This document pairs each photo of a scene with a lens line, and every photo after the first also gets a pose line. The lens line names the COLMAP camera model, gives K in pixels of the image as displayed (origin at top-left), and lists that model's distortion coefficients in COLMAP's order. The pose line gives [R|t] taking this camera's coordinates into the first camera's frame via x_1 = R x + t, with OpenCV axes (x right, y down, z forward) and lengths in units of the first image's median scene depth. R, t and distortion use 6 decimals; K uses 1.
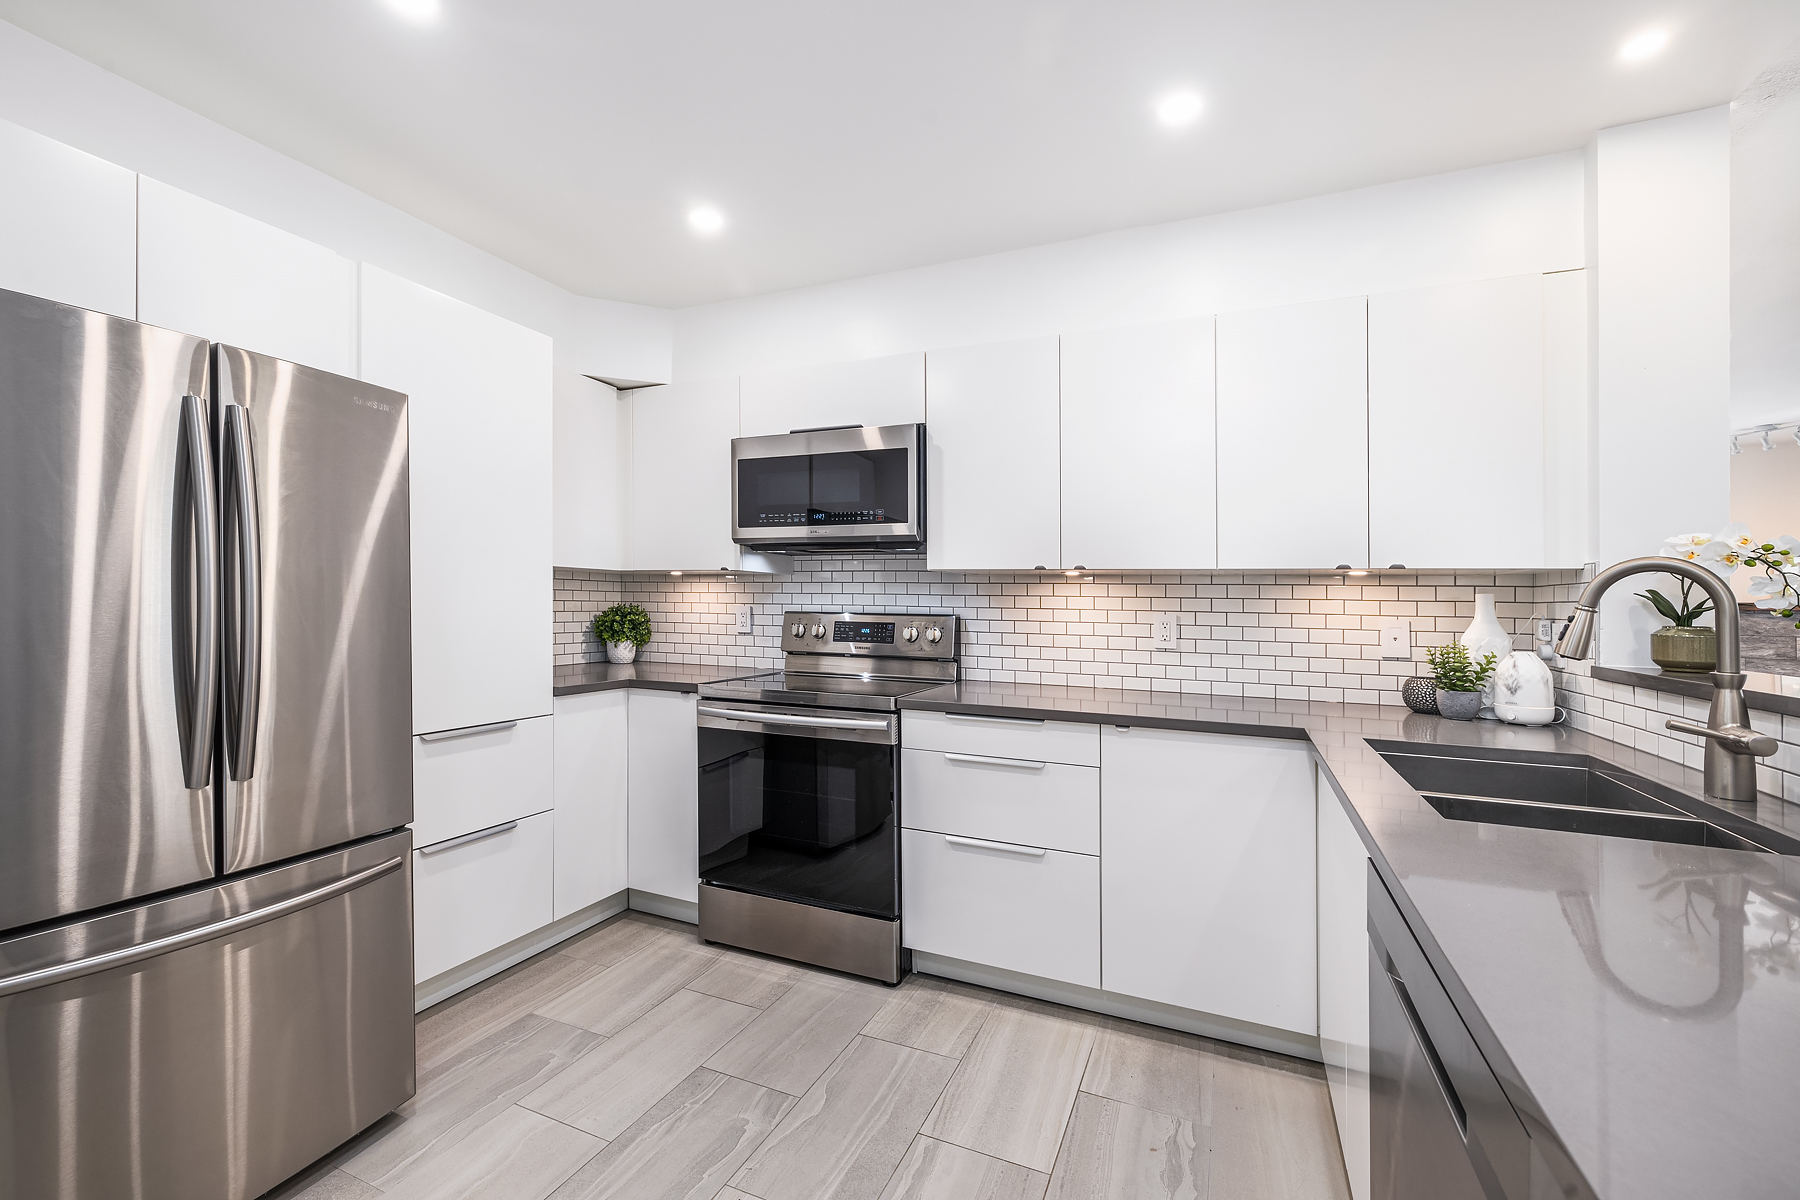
lens RADIAL K [[757.8, 0, 849.7], [0, 757.8, 594.5], [0, 0, 1]] dist [-0.003695, -0.000009]
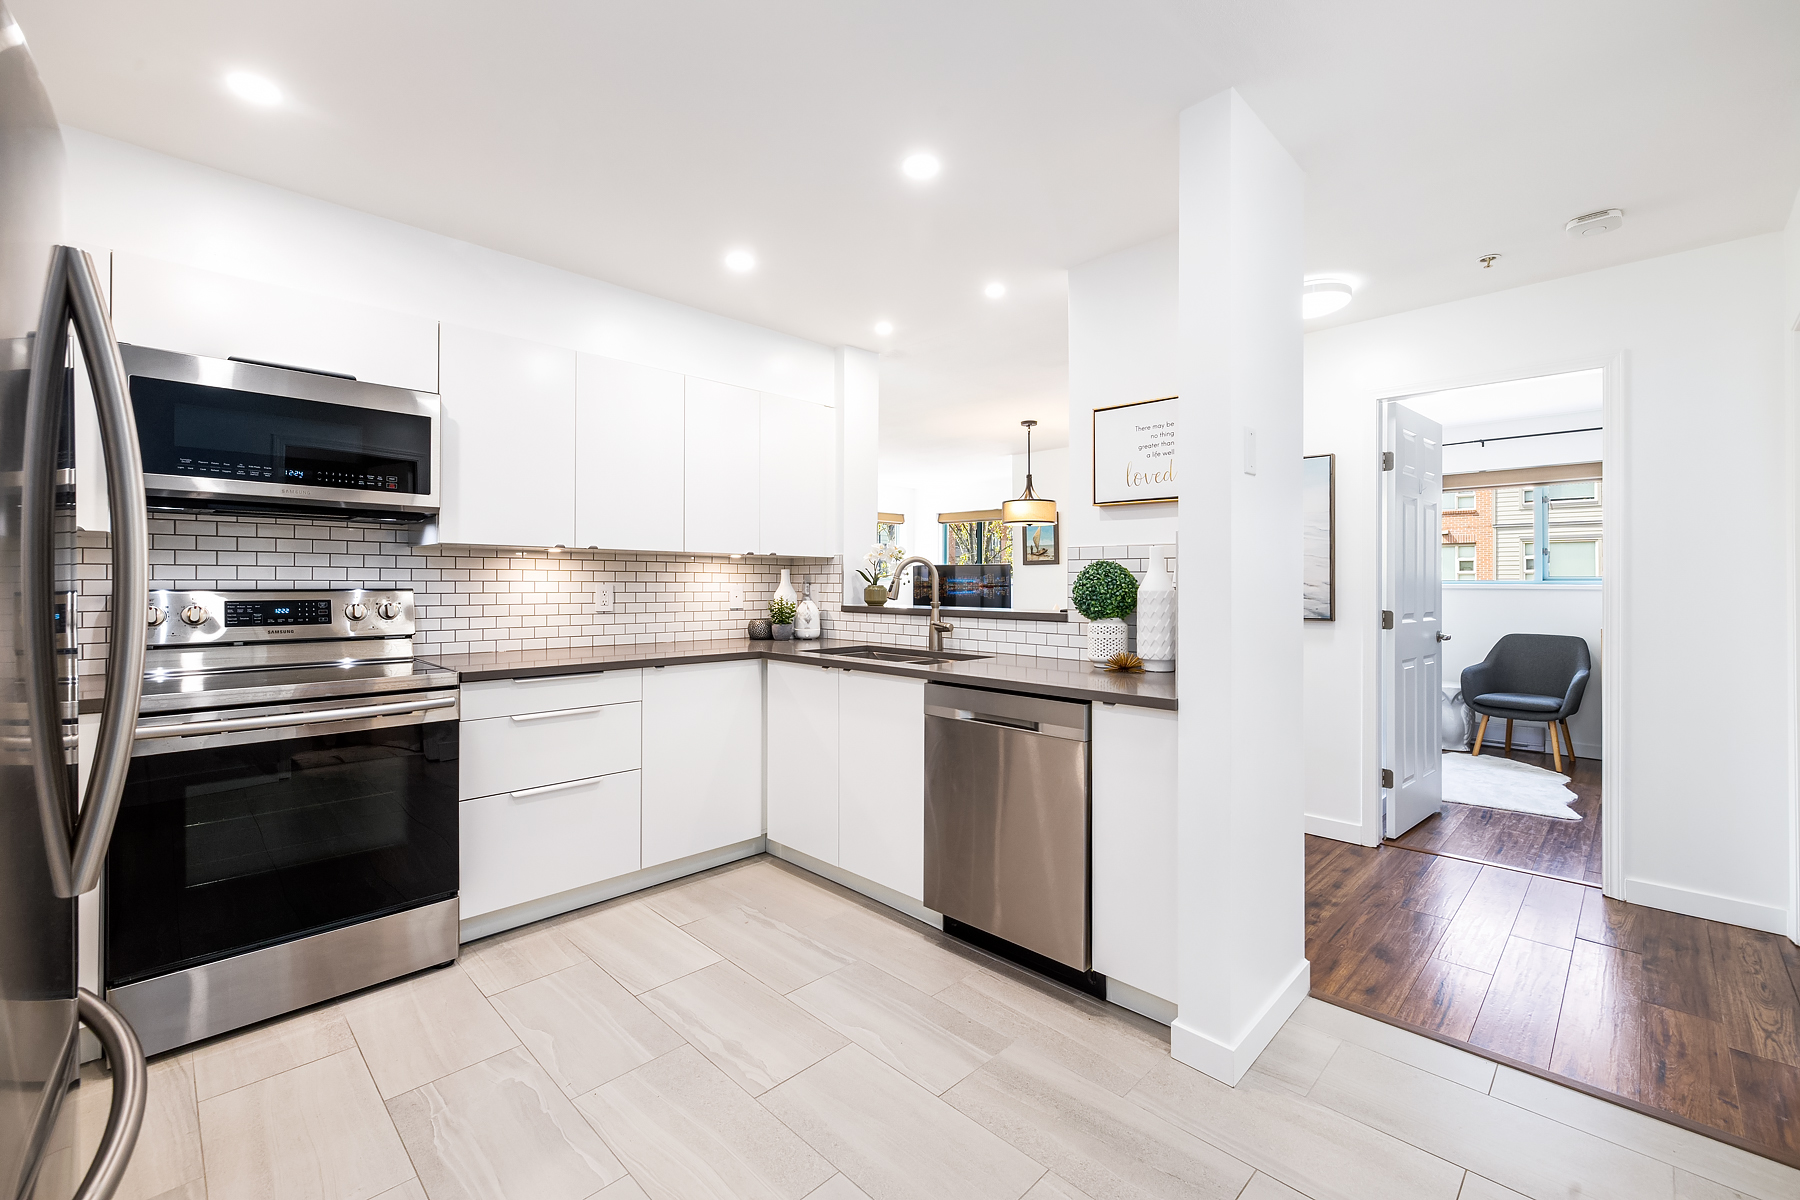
lens RADIAL K [[759.2, 0, 913.2], [0, 759.2, 552.9], [0, 0, 1]] dist [0.001430, 0.000318]
pose [[0.339420, 0.021546, 0.940388, -0.633413], [-0.009084, 0.999766, -0.019628, -0.006583], [-0.940591, -0.001880, 0.339536, 0.086649]]
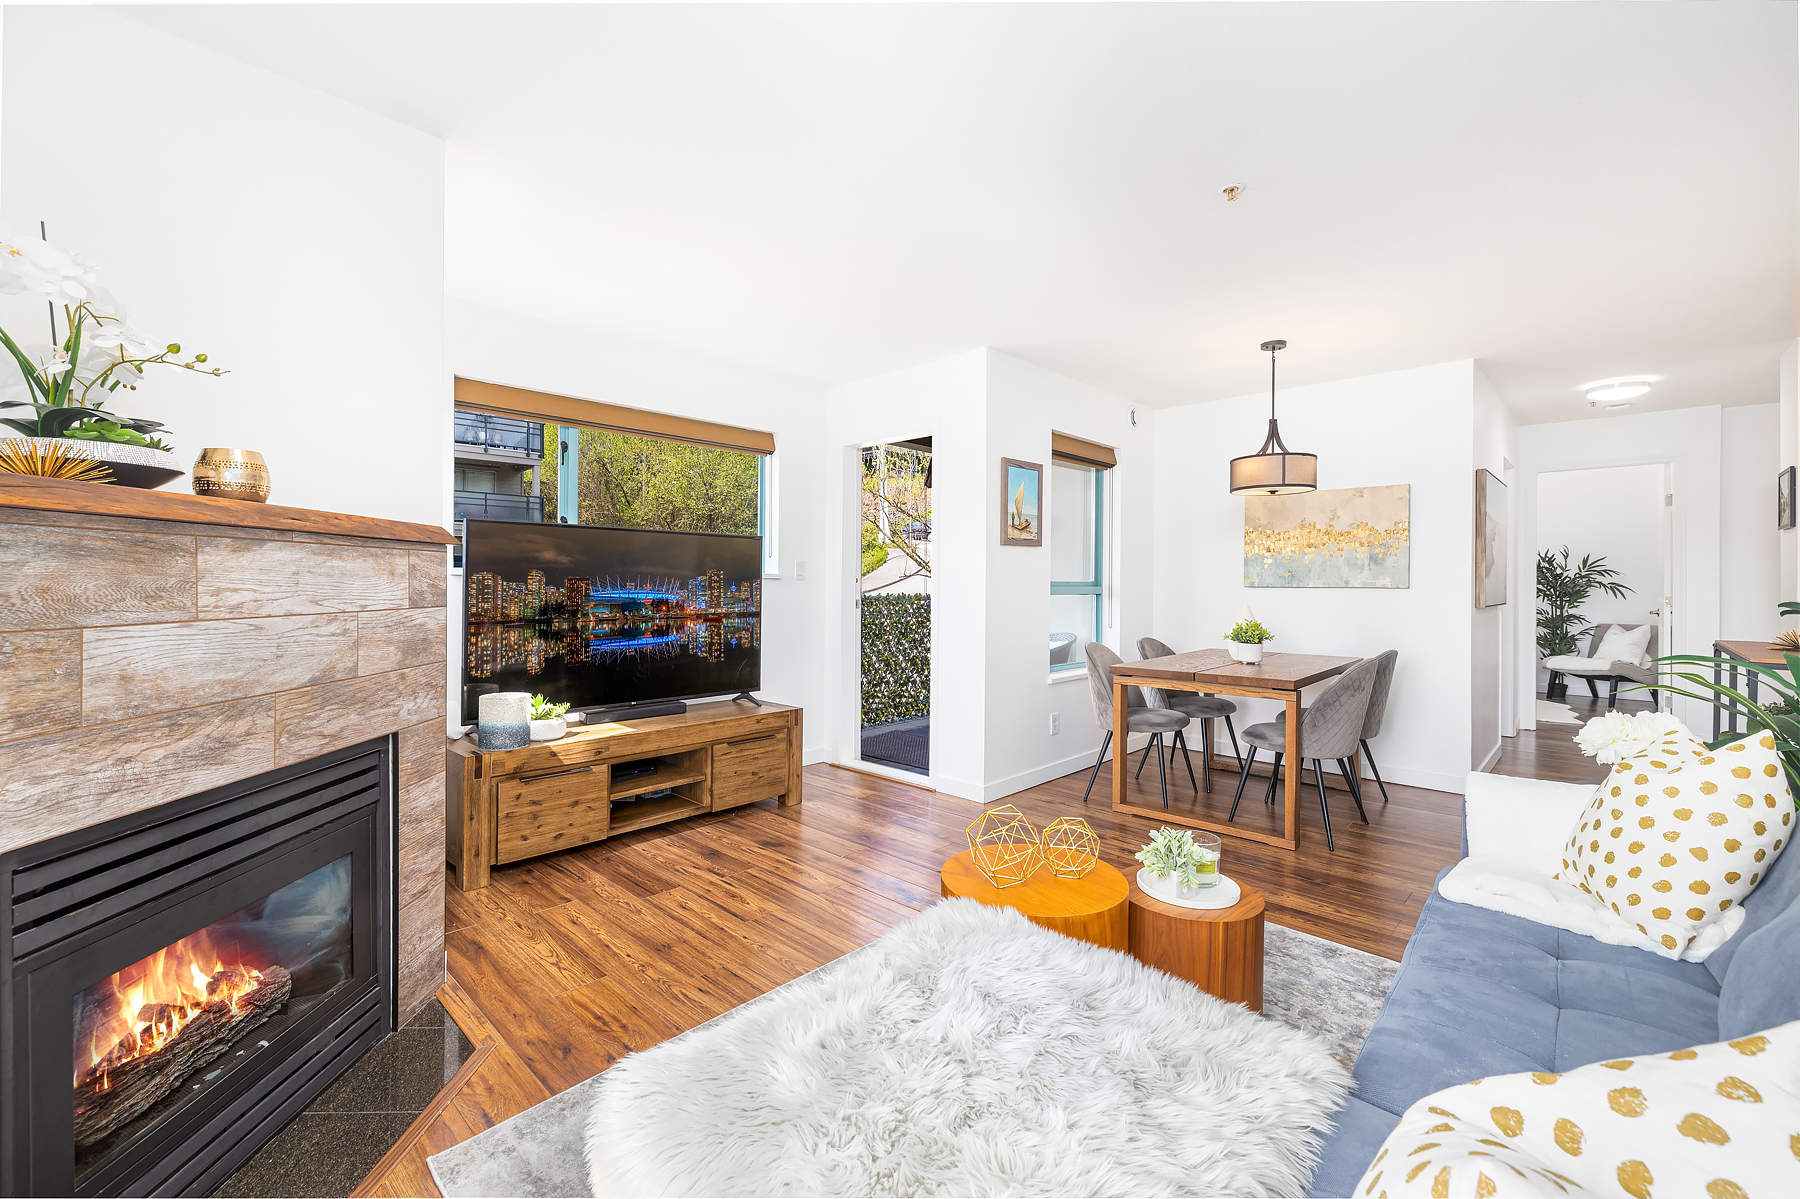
lens RADIAL K [[753.2, 0, 894.8], [0, 753.2, 571.2], [0, 0, 1]] dist [-0.000227, 0.000117]
pose [[-0.947304, -0.013376, 0.320055, 1.763669], [-0.020869, 0.999582, -0.019991, 0.072450], [-0.319654, -0.025617, -0.947188, 2.193786]]
